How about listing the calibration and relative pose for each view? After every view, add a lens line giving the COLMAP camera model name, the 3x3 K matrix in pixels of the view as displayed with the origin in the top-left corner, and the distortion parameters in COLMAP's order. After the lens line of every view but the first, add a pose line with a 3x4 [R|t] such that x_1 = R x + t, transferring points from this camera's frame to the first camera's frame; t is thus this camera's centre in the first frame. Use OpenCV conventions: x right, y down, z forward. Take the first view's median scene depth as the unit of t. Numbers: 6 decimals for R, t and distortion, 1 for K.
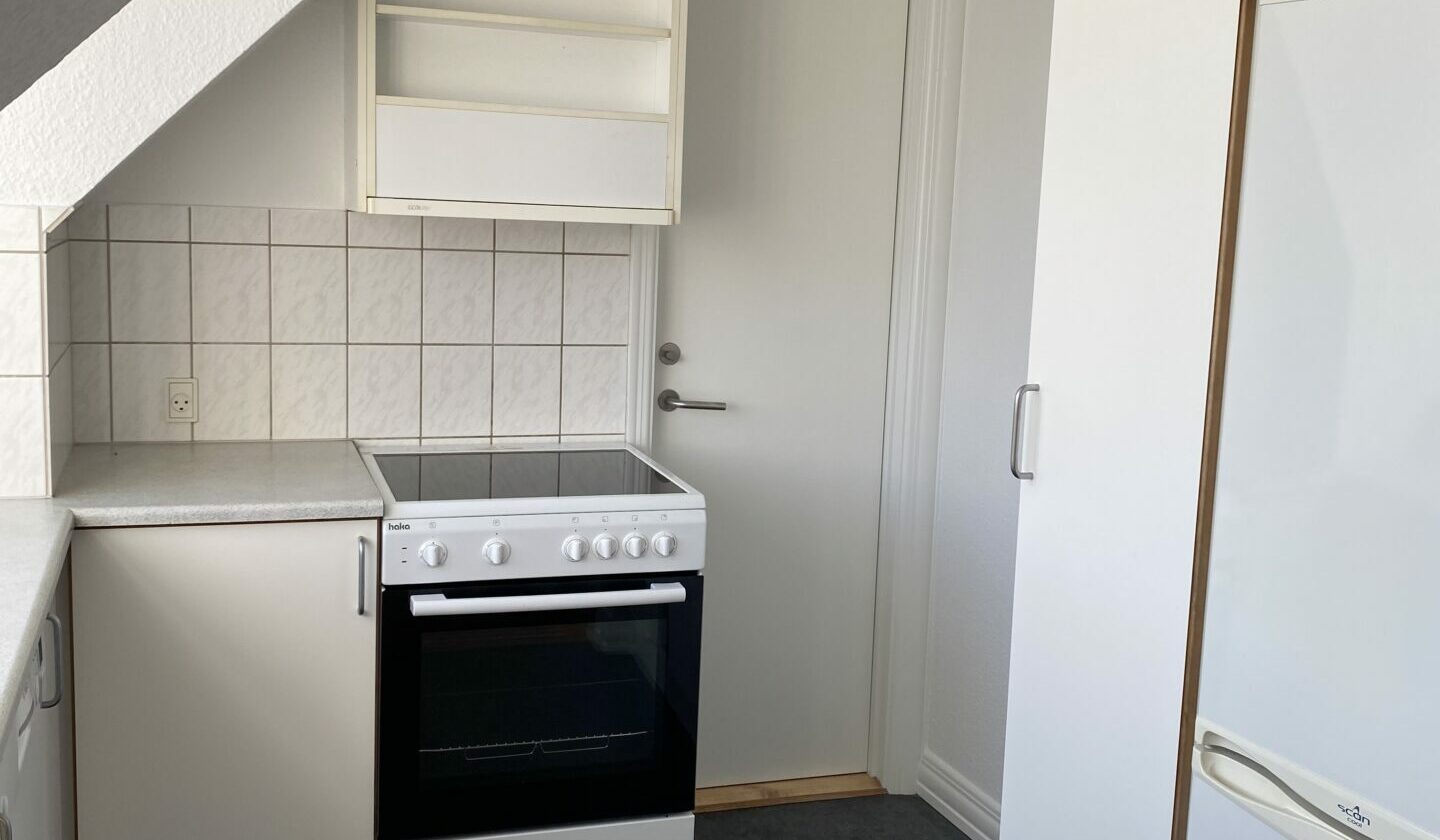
lens RADIAL K [[1436.0, 0, 722.7], [0, 1436.0, 393.9], [0, 0, 1]] dist [0.158414, -0.470154]
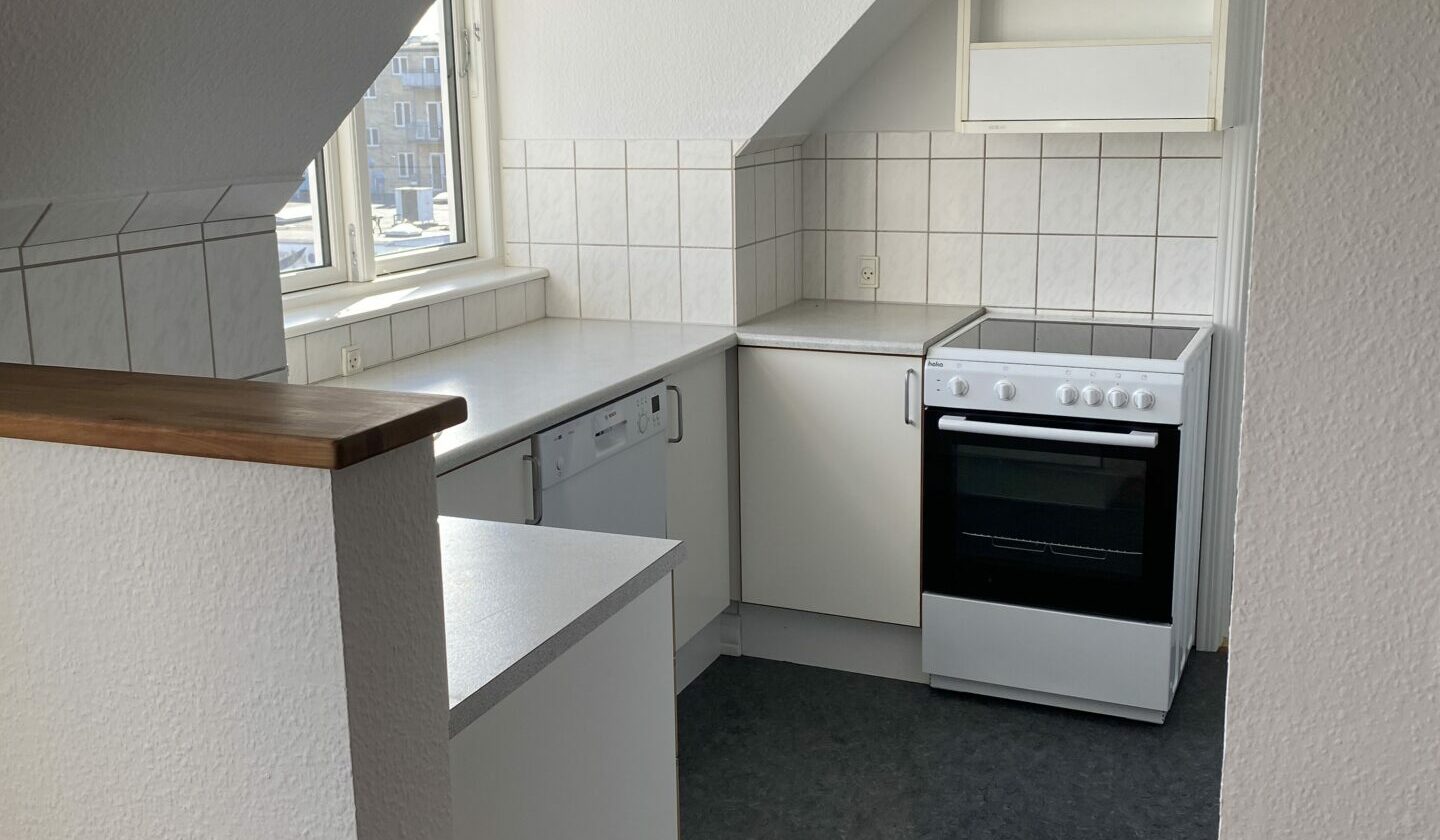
lens RADIAL K [[1436.0, 0, 722.7], [0, 1436.0, 393.9], [0, 0, 1]] dist [0.158414, -0.470154]
pose [[0.731978, 0.088399, -0.675569, 0.522657], [-0.043600, 0.995592, 0.083035, 0.013502], [0.679932, -0.031325, 0.732606, -0.137243]]
